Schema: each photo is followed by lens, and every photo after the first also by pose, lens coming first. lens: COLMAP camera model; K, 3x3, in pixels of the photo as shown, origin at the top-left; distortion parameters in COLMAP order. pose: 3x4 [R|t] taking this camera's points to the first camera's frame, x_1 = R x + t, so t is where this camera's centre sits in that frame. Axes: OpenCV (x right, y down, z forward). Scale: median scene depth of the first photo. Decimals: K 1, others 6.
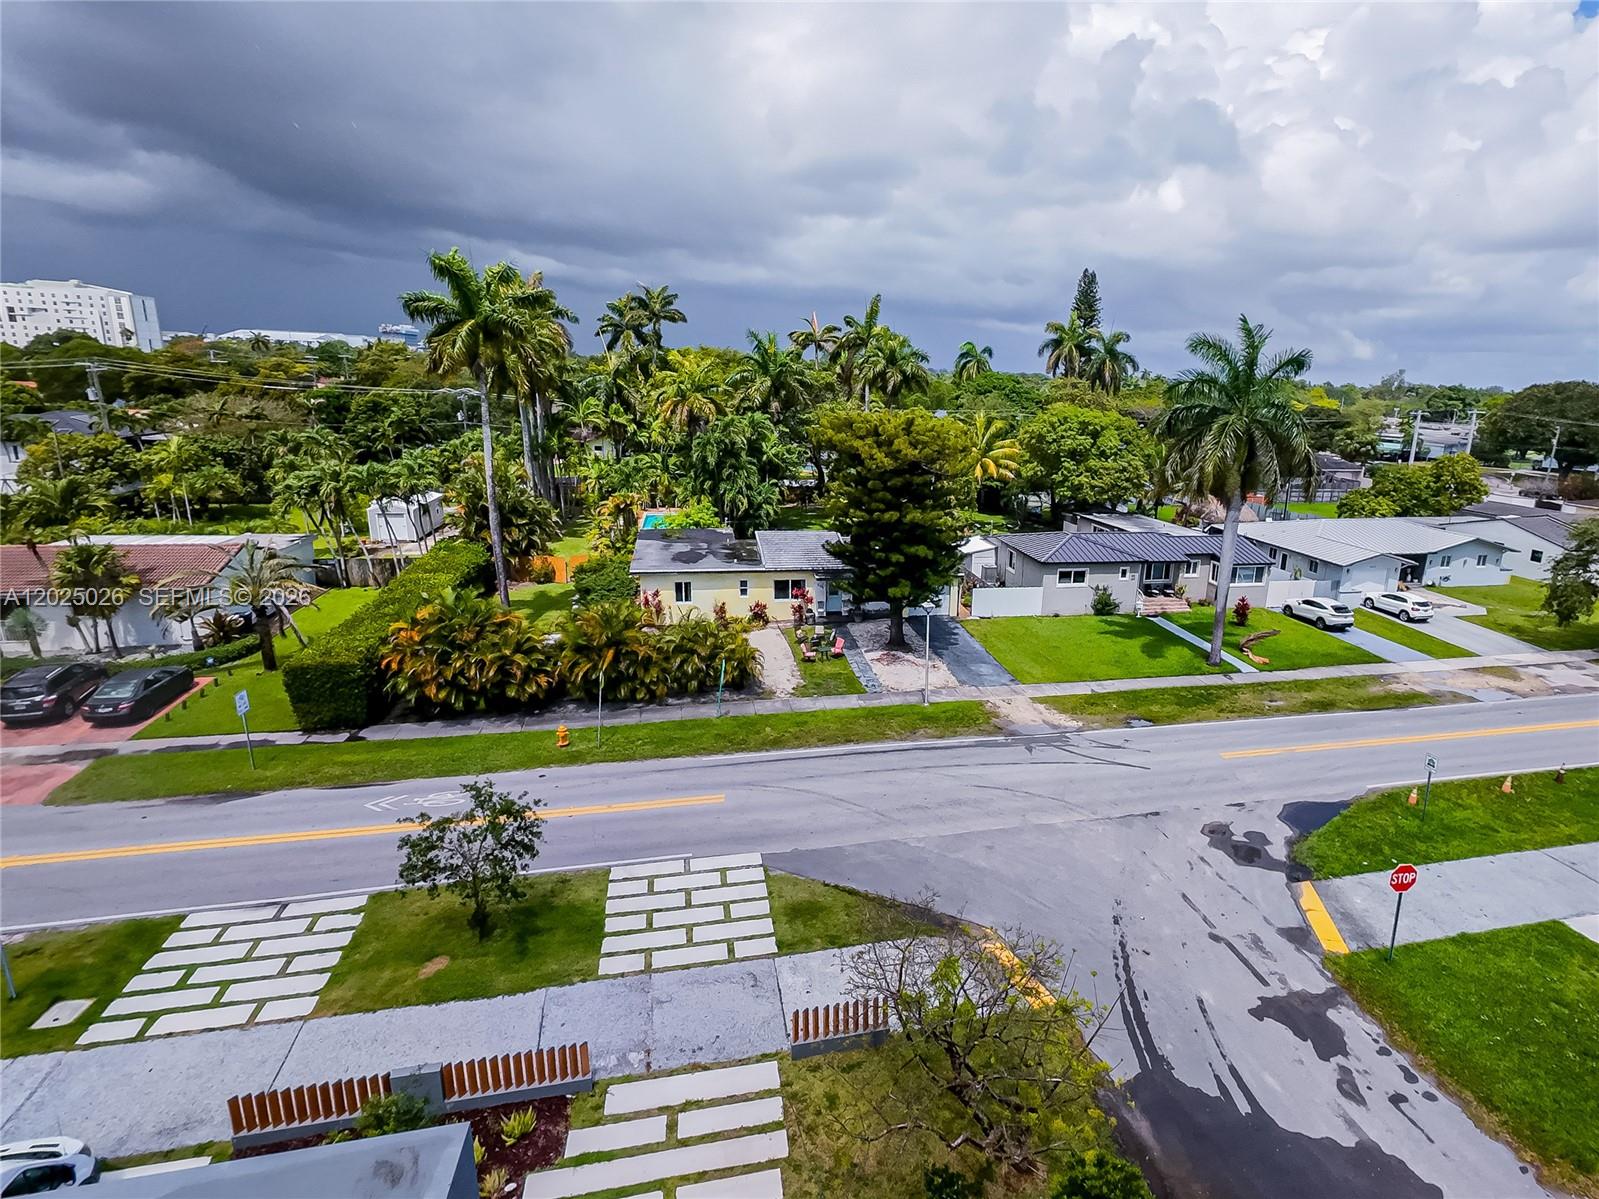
lens RADIAL K [[748.2, 0, 859.2], [0, 748.2, 601.1], [0, 0, 1]] dist [-0.003418, -0.000487]
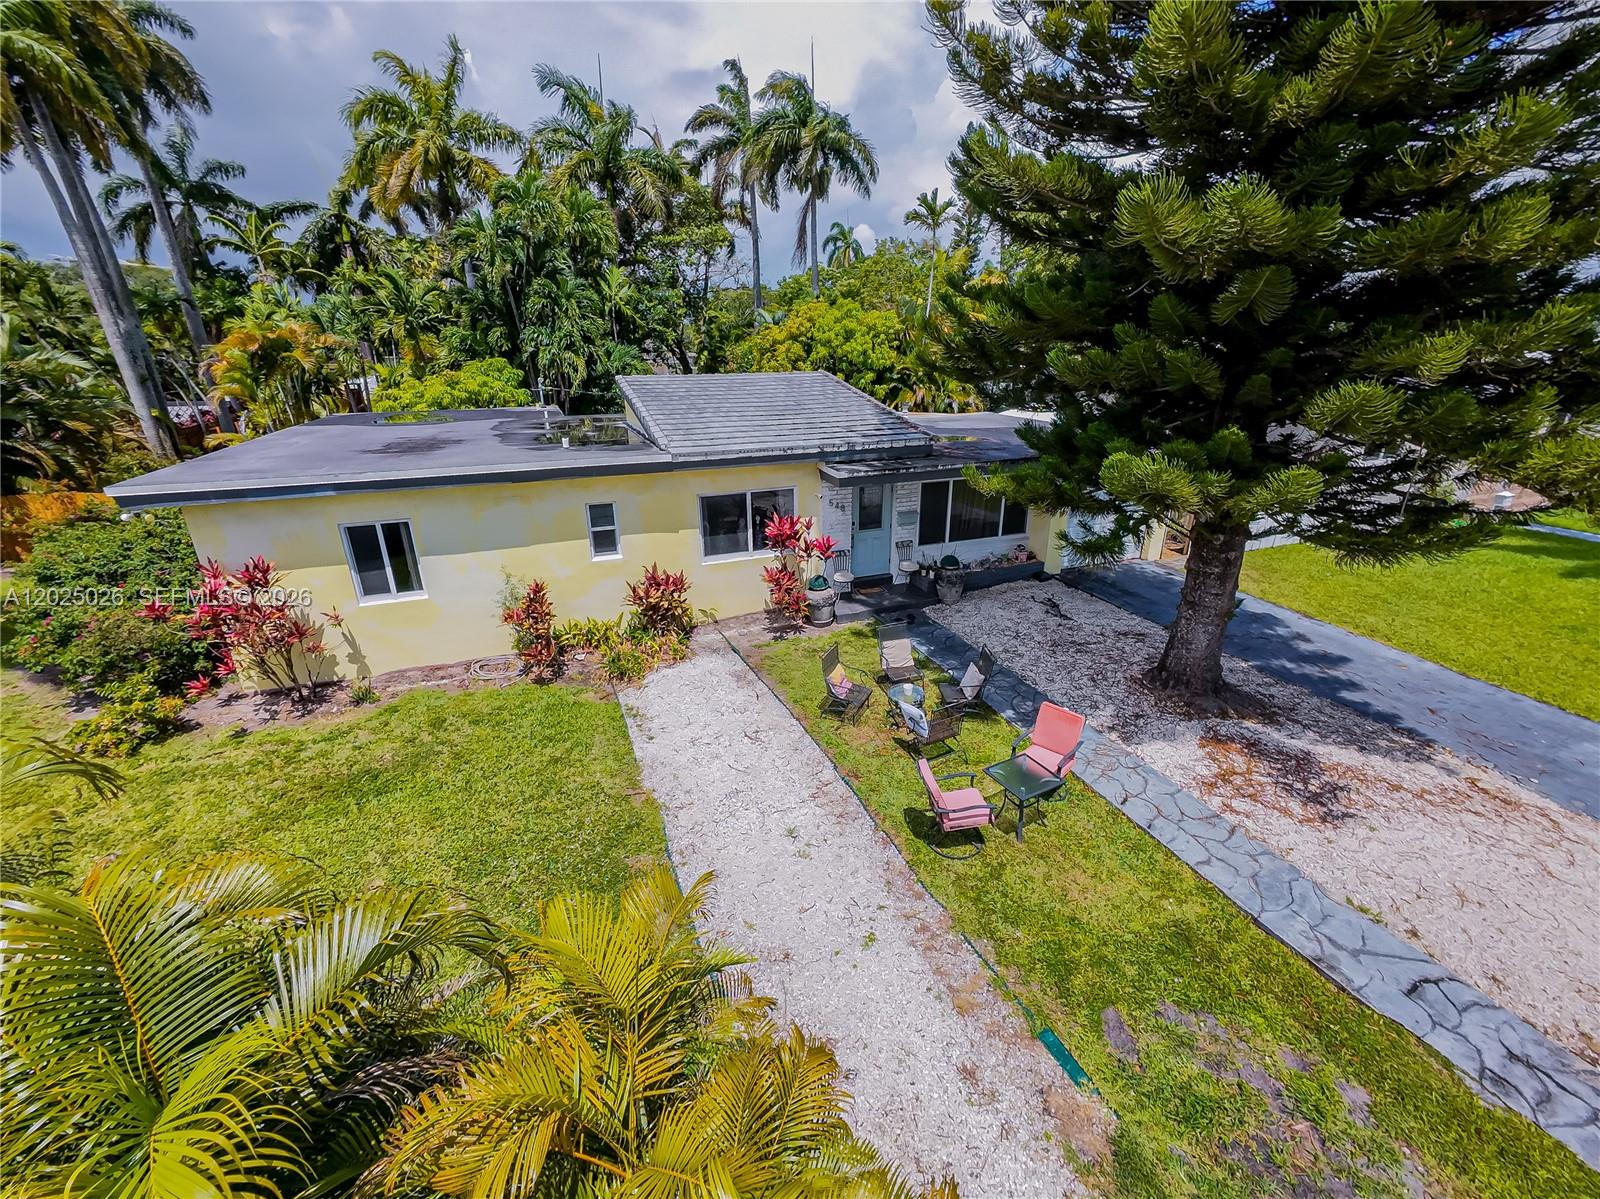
lens RADIAL K [[646.1, 0, 793.3], [0, 646.1, 601.0], [0, 0, 1]] dist [0.004413, 0.000326]
pose [[0.986600, -0.093254, 0.133883, -0.129004], [0.080282, 0.991821, 0.099228, -0.009180], [-0.142041, -0.087150, 0.986017, 0.810028]]
